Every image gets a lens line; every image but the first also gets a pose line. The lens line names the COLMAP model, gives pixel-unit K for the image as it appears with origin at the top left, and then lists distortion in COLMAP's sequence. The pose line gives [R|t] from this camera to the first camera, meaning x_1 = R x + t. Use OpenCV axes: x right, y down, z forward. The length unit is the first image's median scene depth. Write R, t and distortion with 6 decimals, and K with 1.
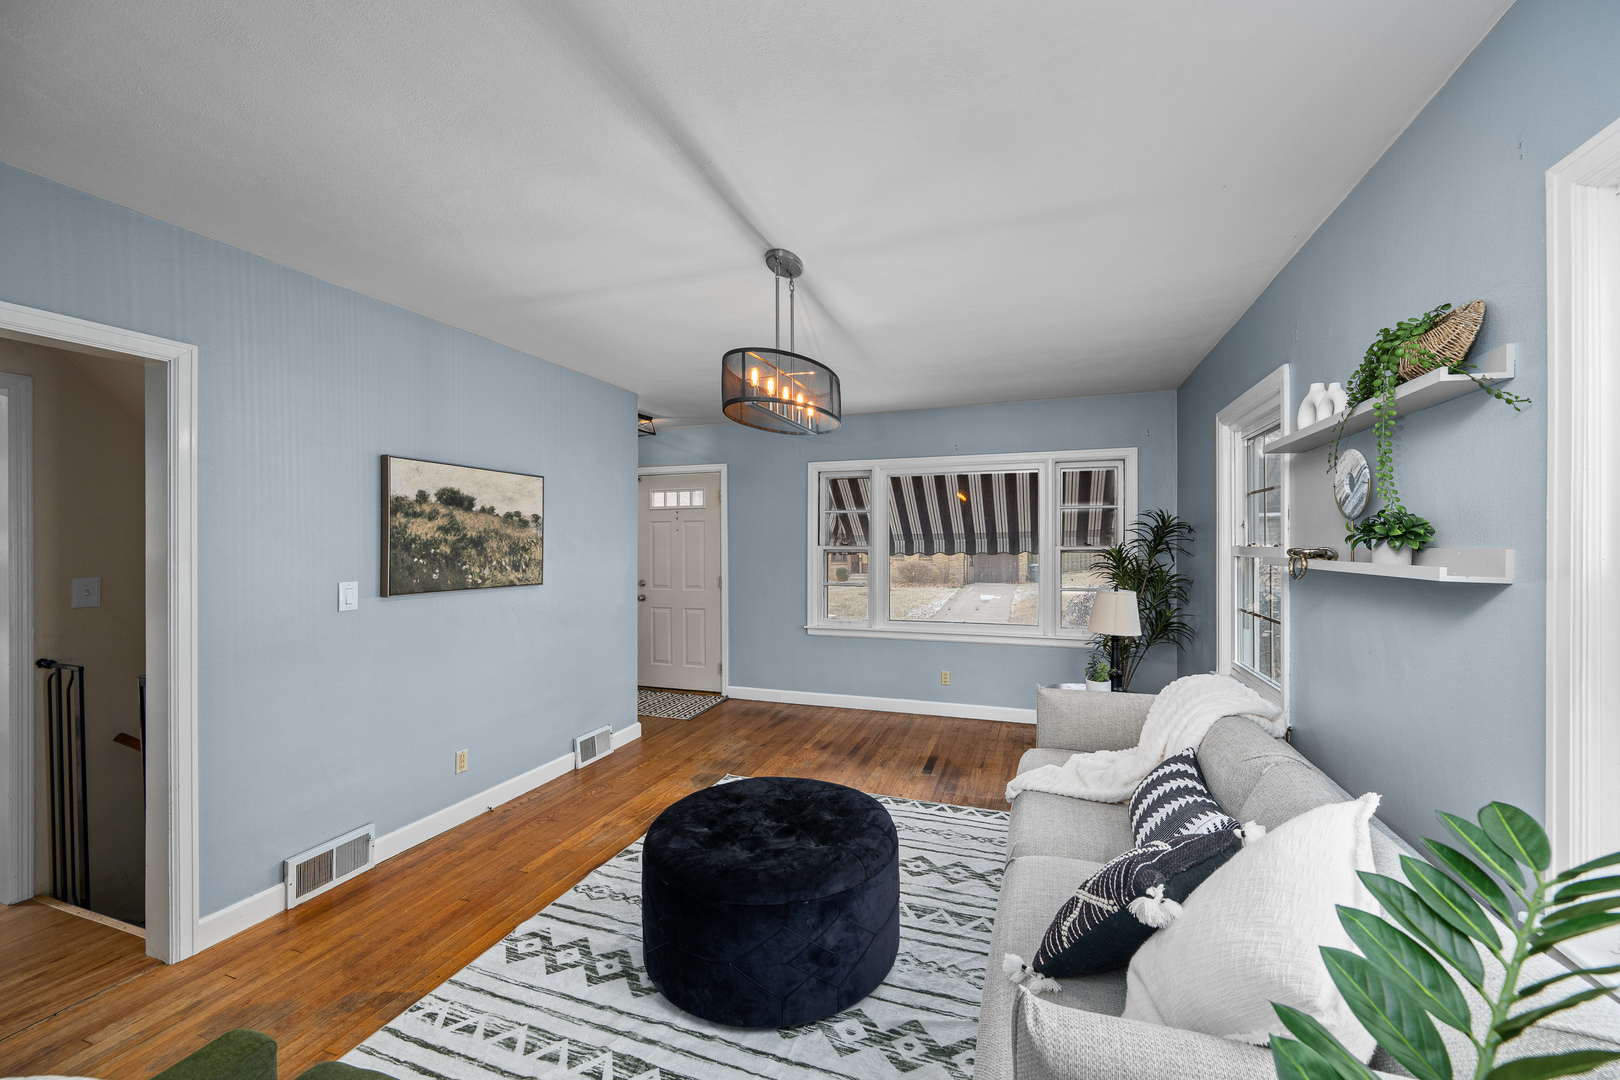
lens RADIAL K [[645.2, 0, 804.4], [0, 645.2, 543.4], [0, 0, 1]] dist [-0.000105, -0.000004]
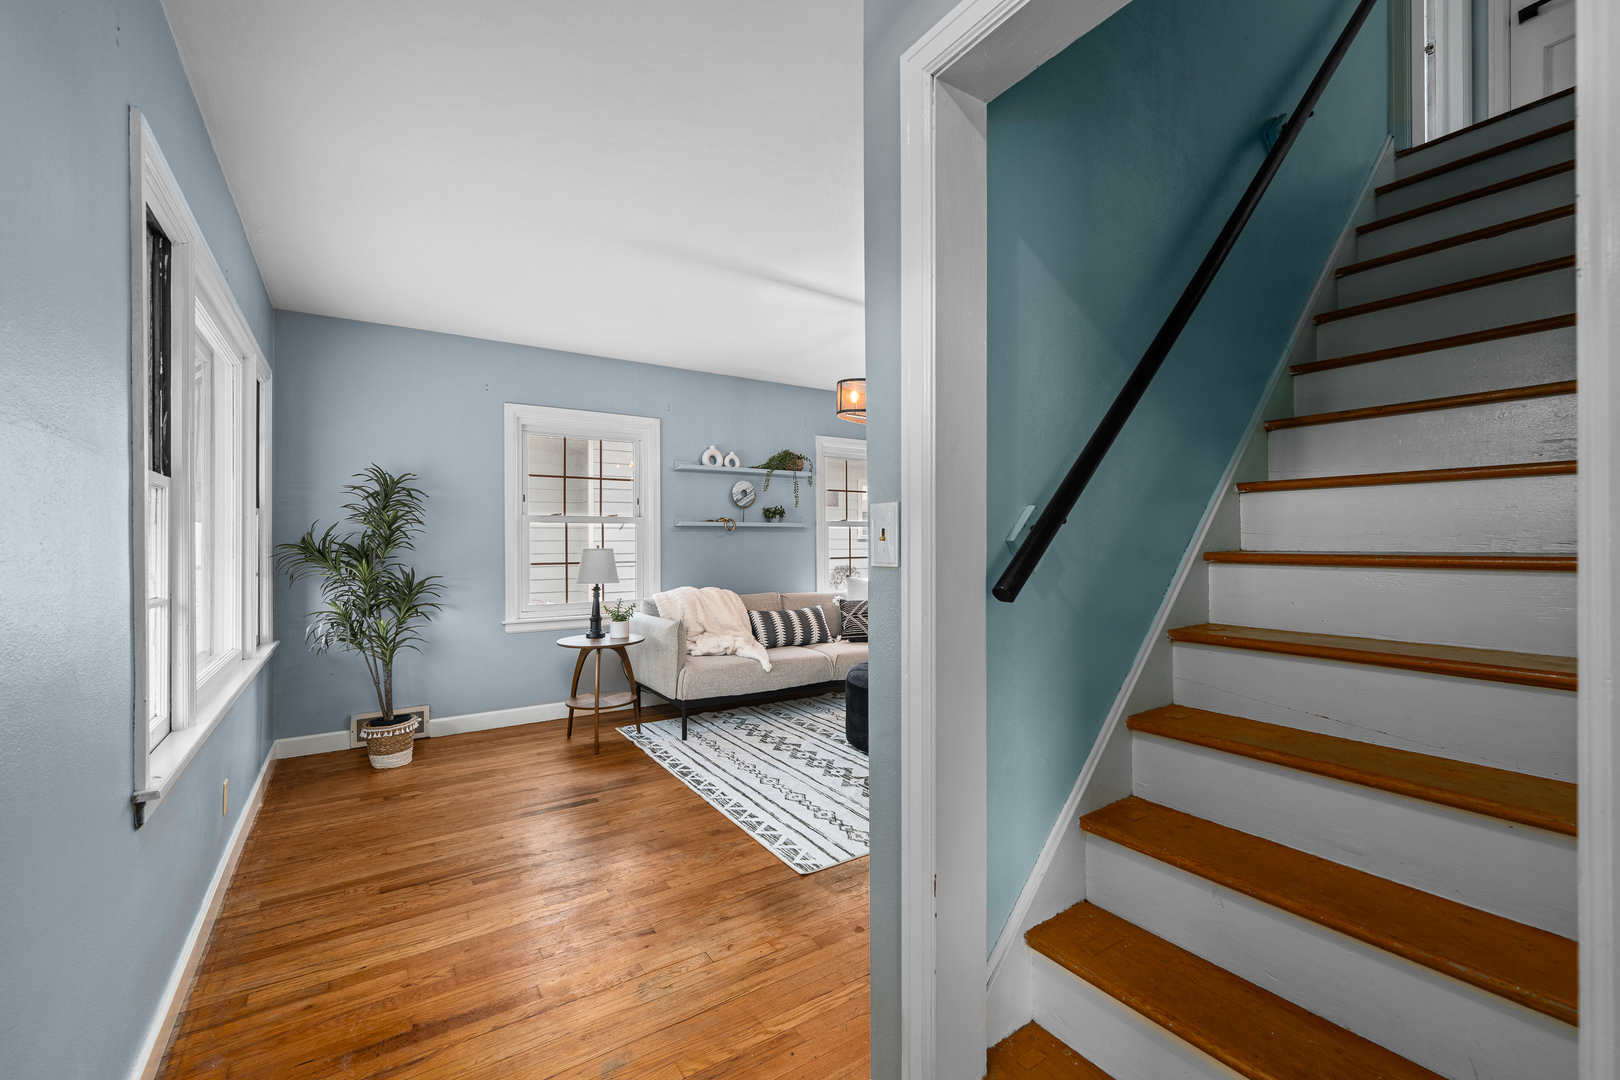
lens RADIAL K [[673.2, 0, 803.7], [0, 673.2, 537.8], [0, 0, 1]] dist [0.002907, 0.000302]
pose [[-0.803250, 0.006248, 0.595609, -0.579324], [0.007027, 0.999975, -0.001012, 0.050655], [-0.595600, 0.003373, -0.803274, 1.753292]]
